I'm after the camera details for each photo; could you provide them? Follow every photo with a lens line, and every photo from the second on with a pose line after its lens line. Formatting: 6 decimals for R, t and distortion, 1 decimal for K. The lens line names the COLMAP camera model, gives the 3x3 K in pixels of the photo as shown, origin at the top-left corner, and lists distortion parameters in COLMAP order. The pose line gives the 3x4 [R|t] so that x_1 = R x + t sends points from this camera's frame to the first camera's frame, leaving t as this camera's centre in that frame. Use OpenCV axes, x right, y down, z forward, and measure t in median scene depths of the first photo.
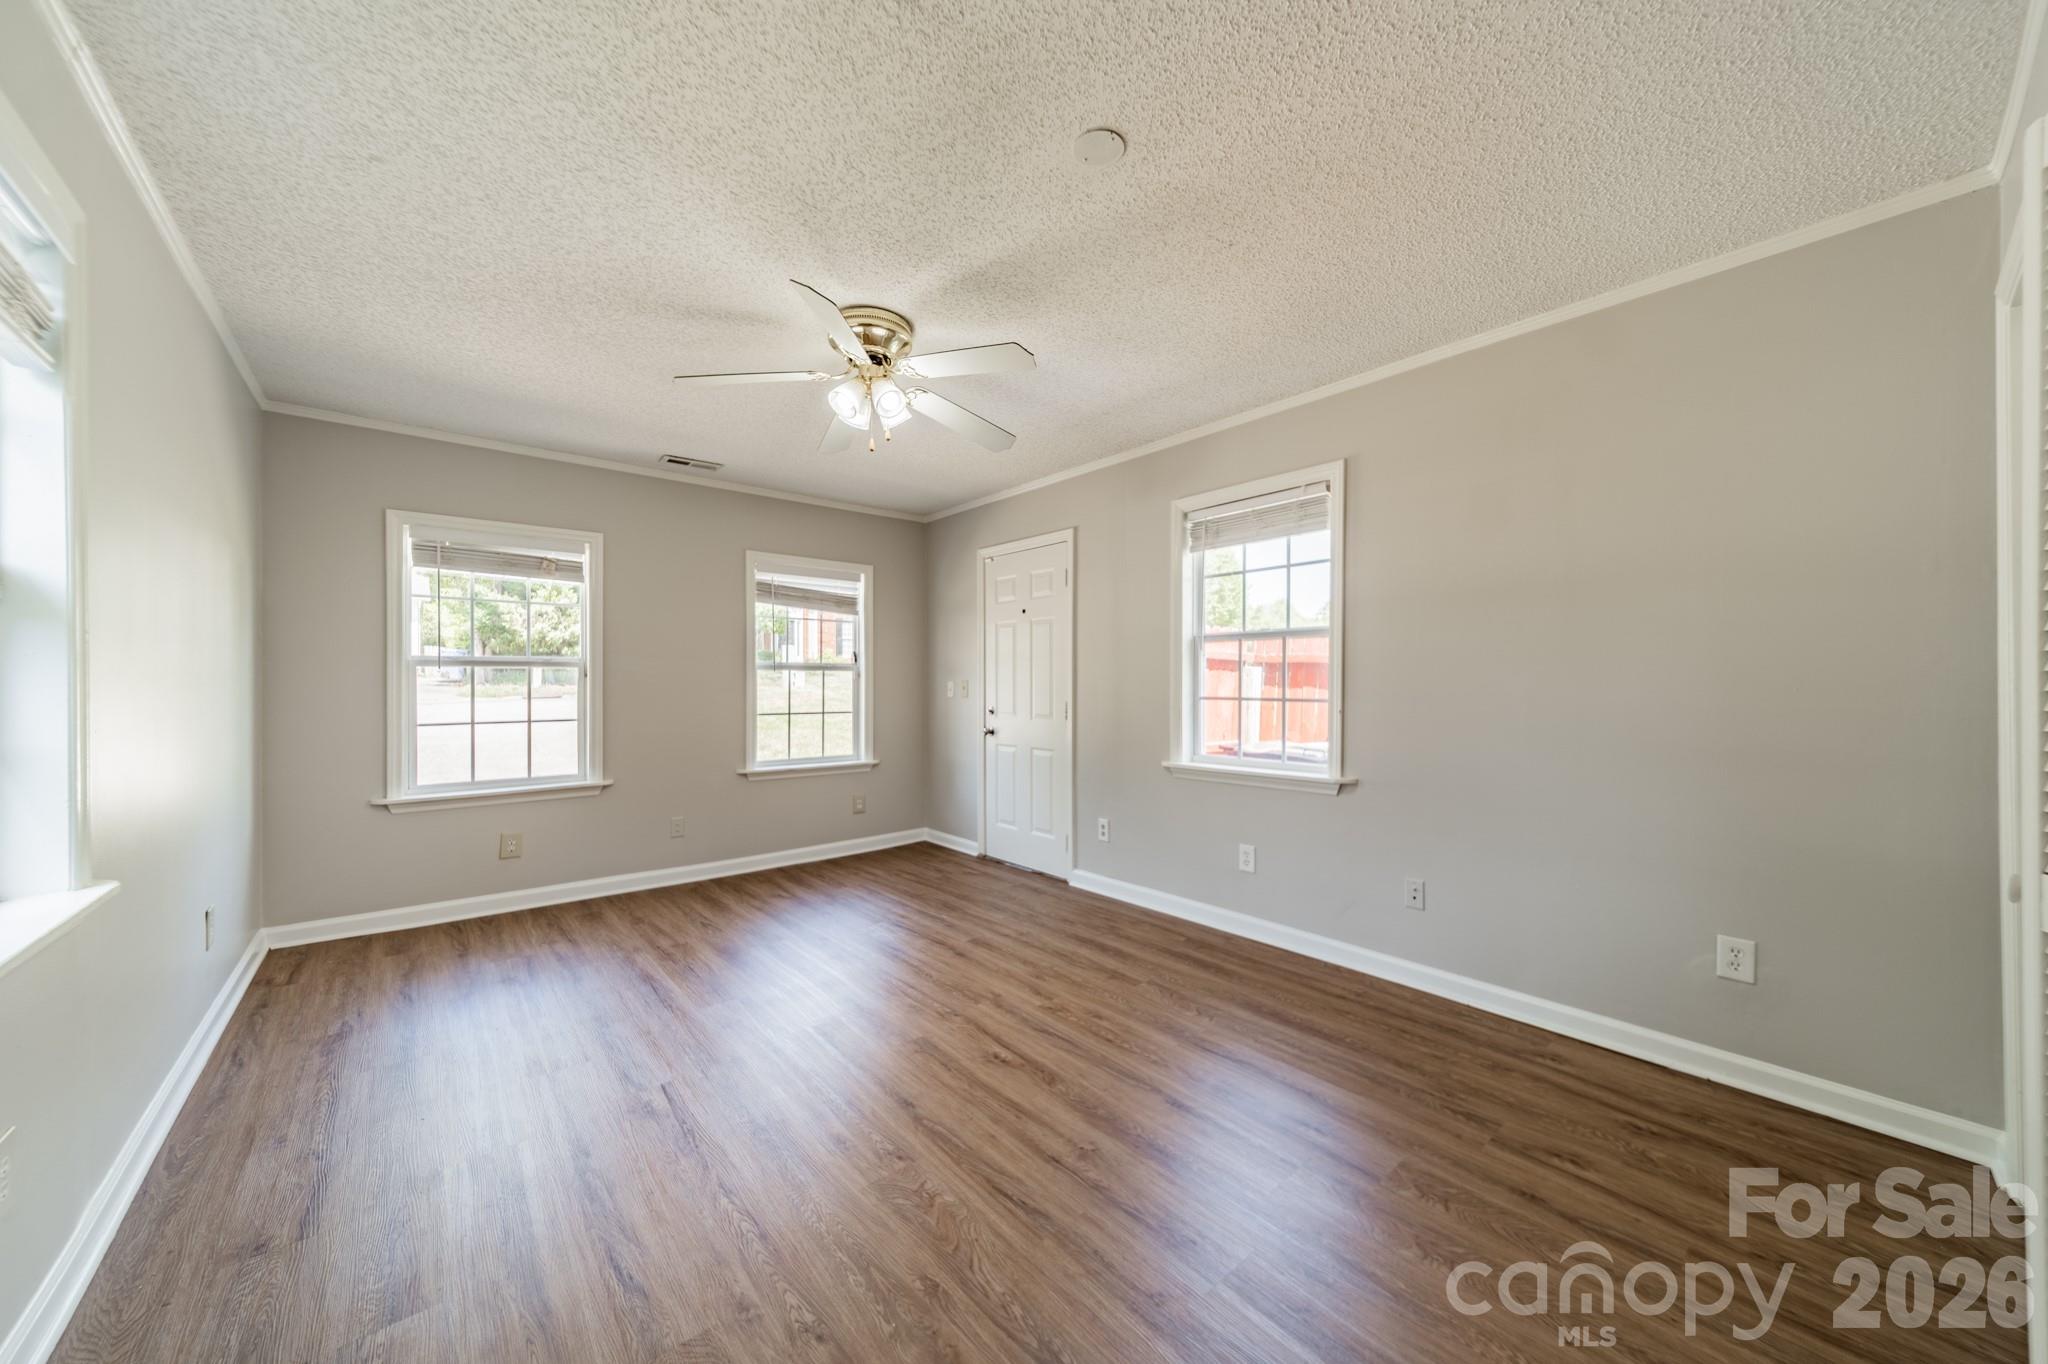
lens RADIAL K [[718.7, 0, 1010.2], [0, 718.7, 692.7], [0, 0, 1]] dist [0.007196, -0.000109]
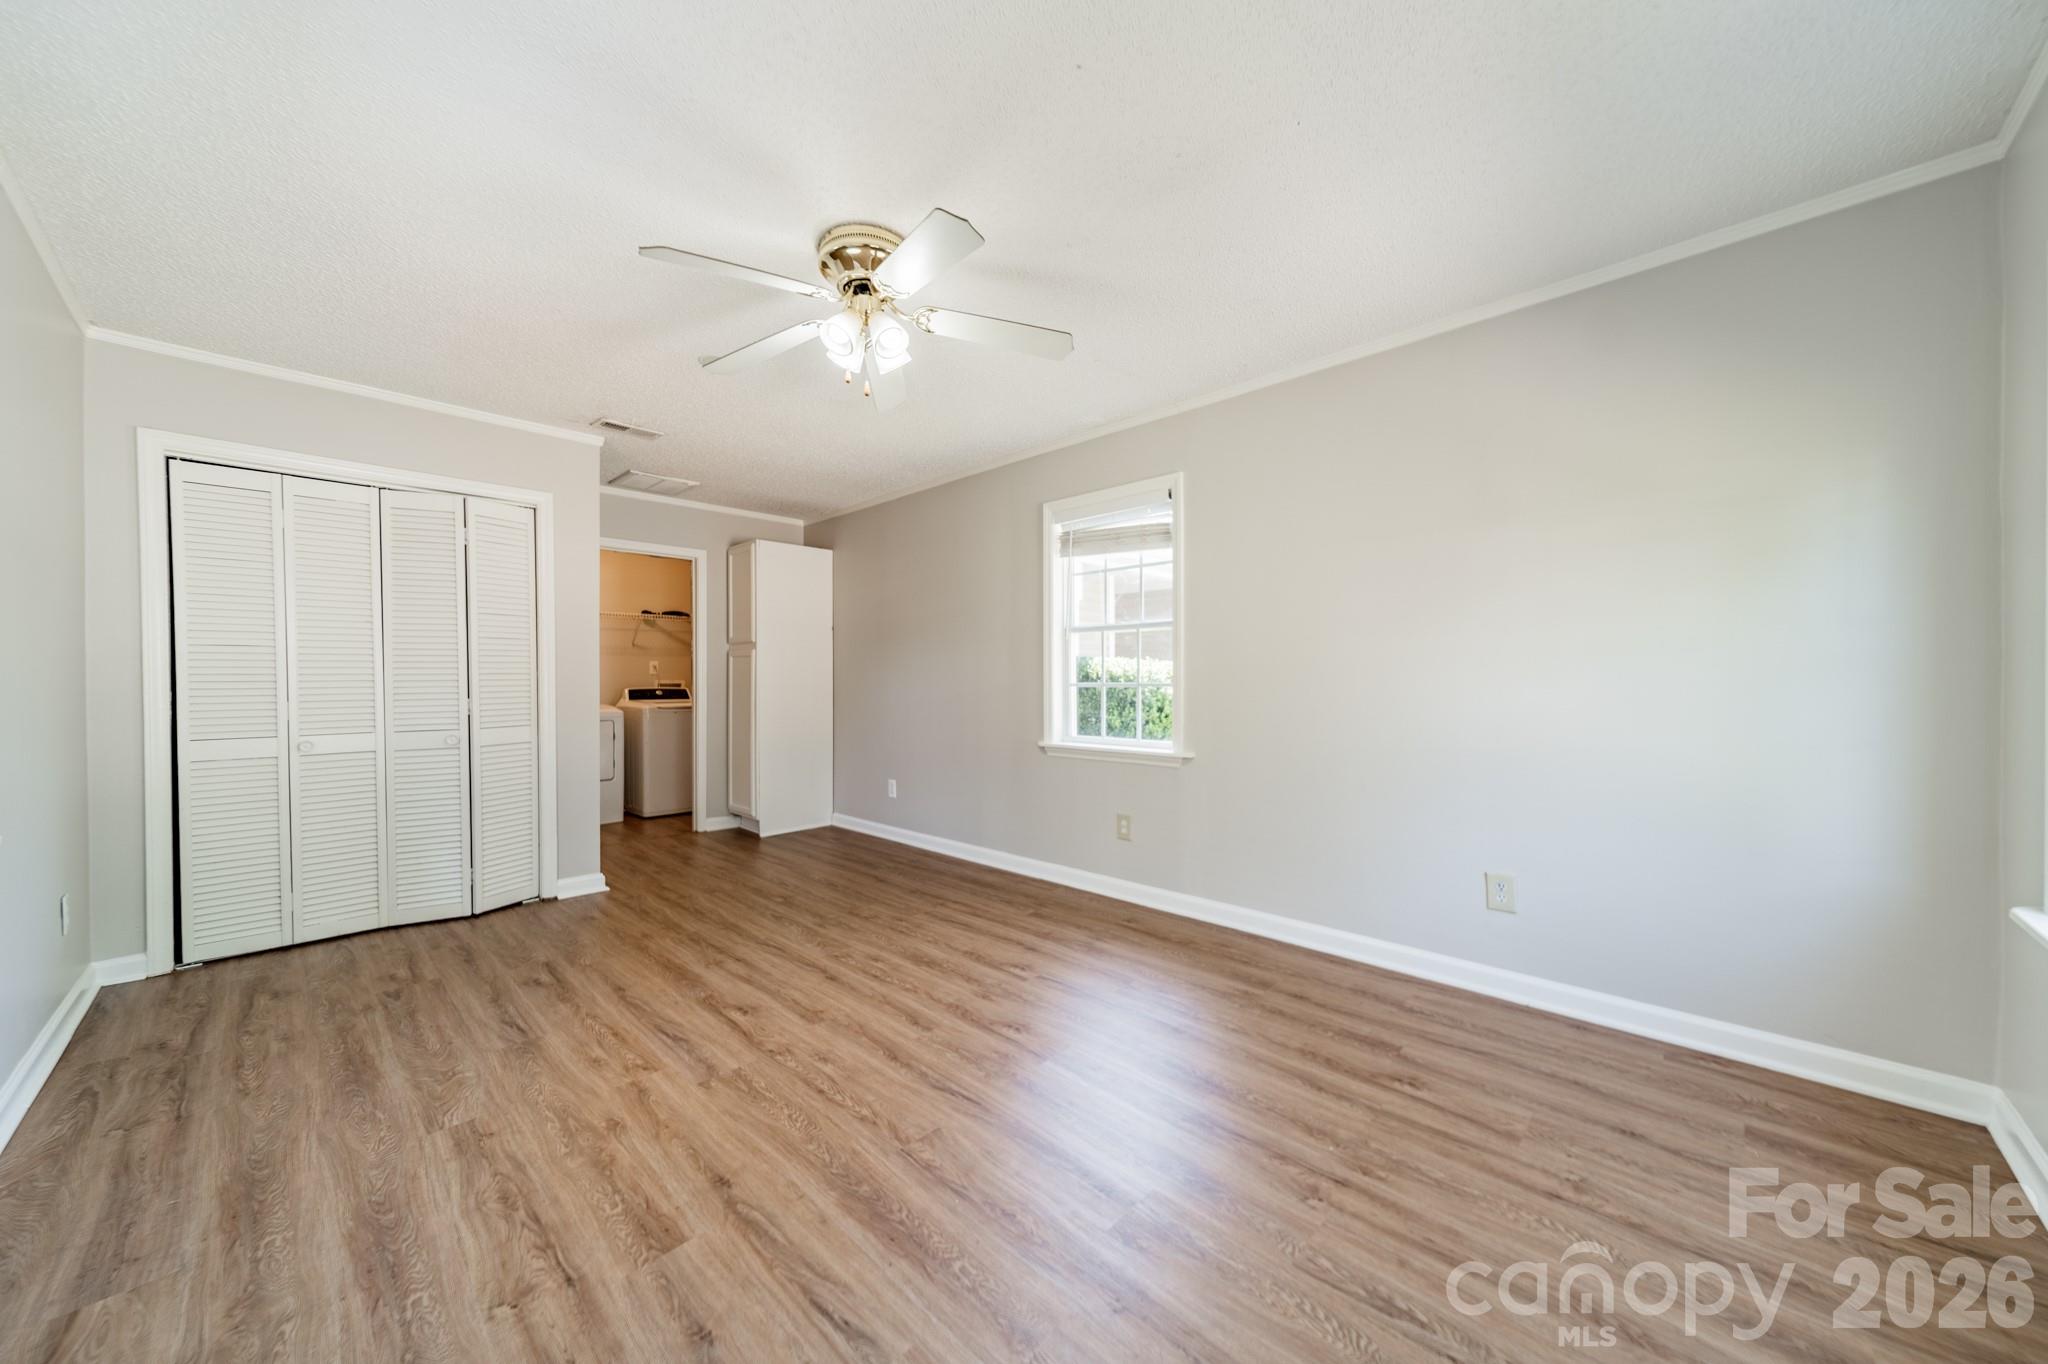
lens RADIAL K [[718.7, 0, 1017.9], [0, 718.7, 684.6], [0, 0, 1]] dist [0.007196, -0.000109]
pose [[-0.994515, 0.004272, -0.104503, -0.266098], [0.002758, 0.999889, 0.014626, 0.002686], [0.104554, 0.014258, -0.994417, 1.787275]]
